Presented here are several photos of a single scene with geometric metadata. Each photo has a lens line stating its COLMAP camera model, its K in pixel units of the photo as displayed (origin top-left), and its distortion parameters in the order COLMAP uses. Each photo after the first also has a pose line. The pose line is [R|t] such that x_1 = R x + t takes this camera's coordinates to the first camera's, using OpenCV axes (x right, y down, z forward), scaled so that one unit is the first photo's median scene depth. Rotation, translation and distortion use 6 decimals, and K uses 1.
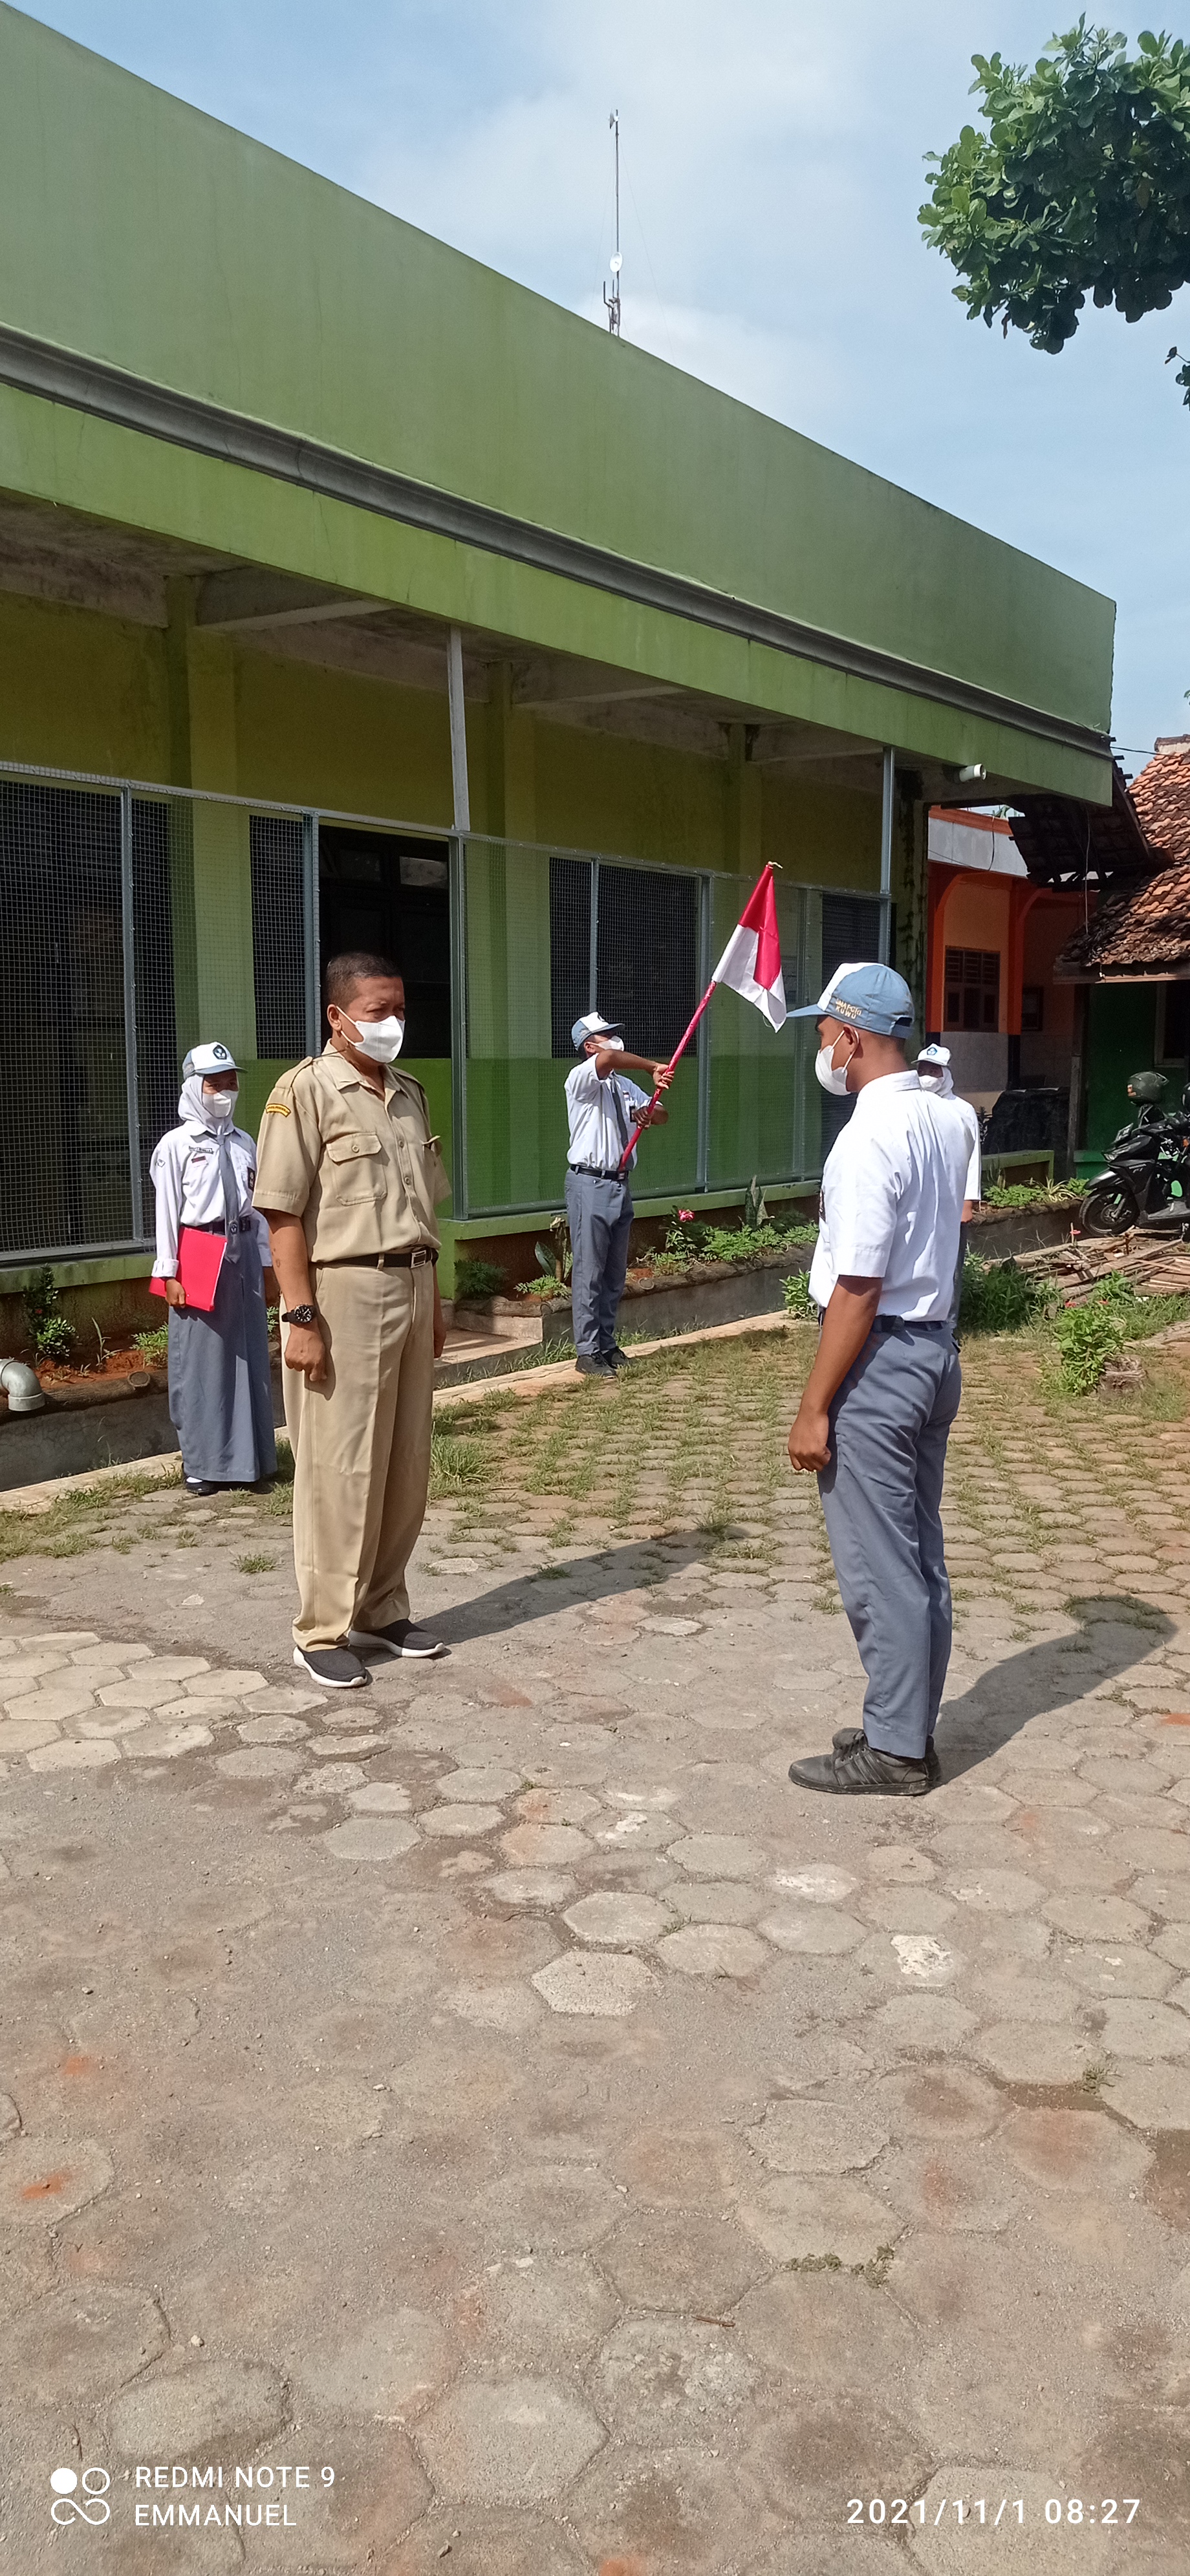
lens RADIAL K [[1918.4, 0, 595.0], [0, 1918.4, 1288.0], [0, 0, 1]] dist [0.086856, -0.129373]
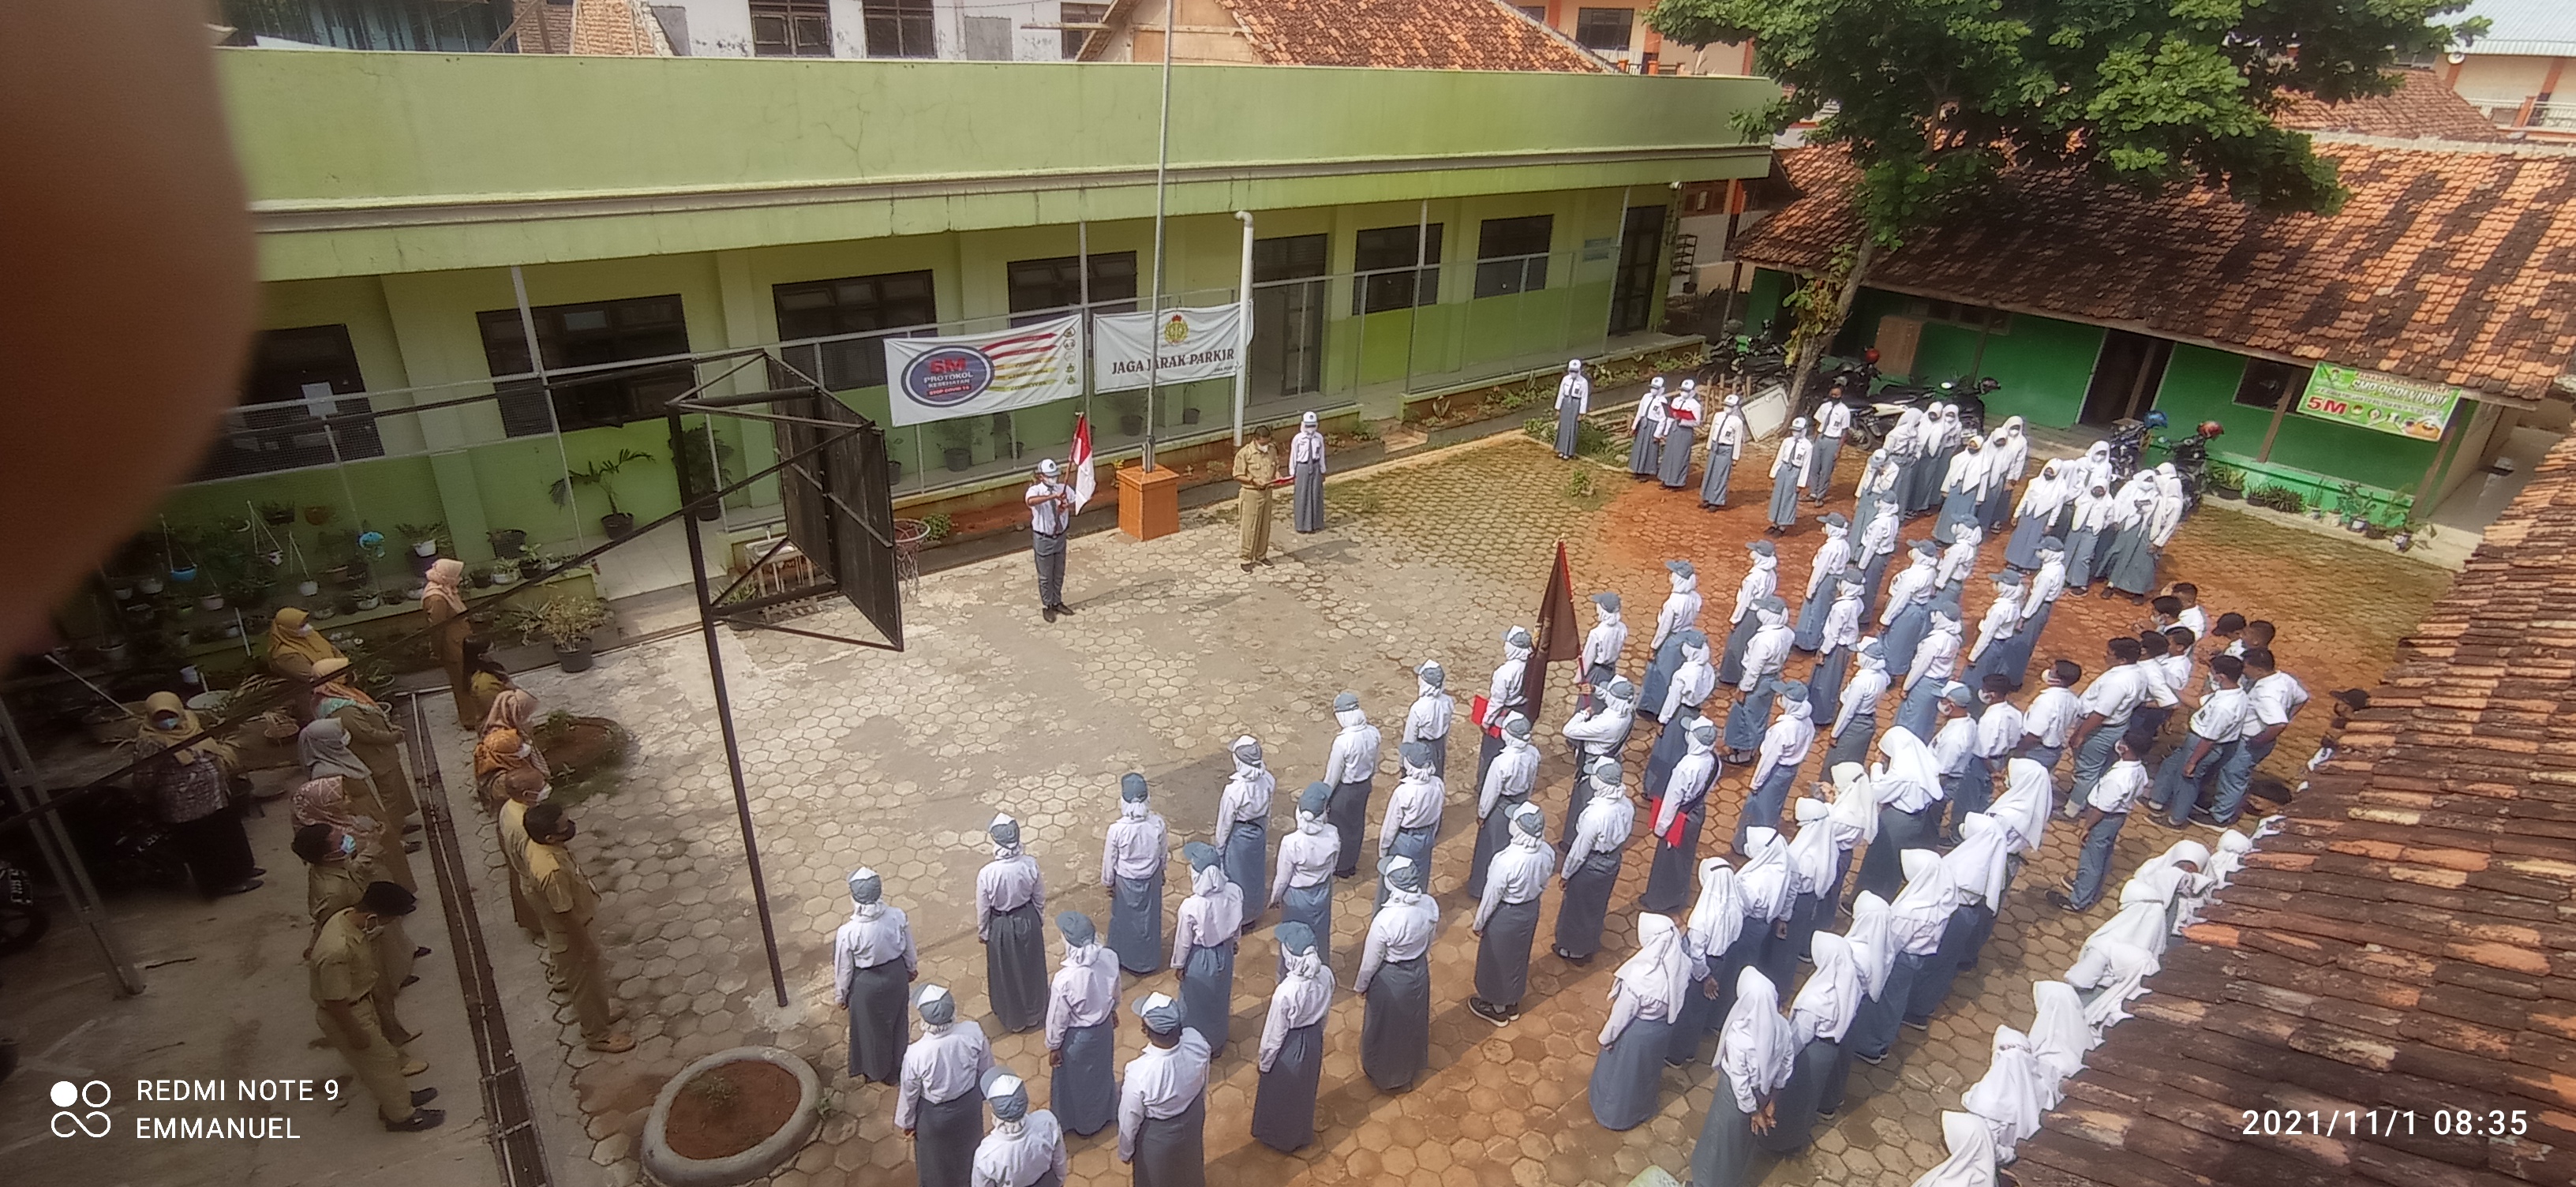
lens RADIAL K [[1180.4, 0, 1272.5], [0, 1180.4, 572.4], [0, 0, 1]] dist [-0.056682, 0.038413]
pose [[0.956136, 0.167828, -0.240078, 0.590781], [-0.088038, 0.946348, 0.310927, -0.876843], [0.279380, -0.276152, 0.919612, -2.216222]]
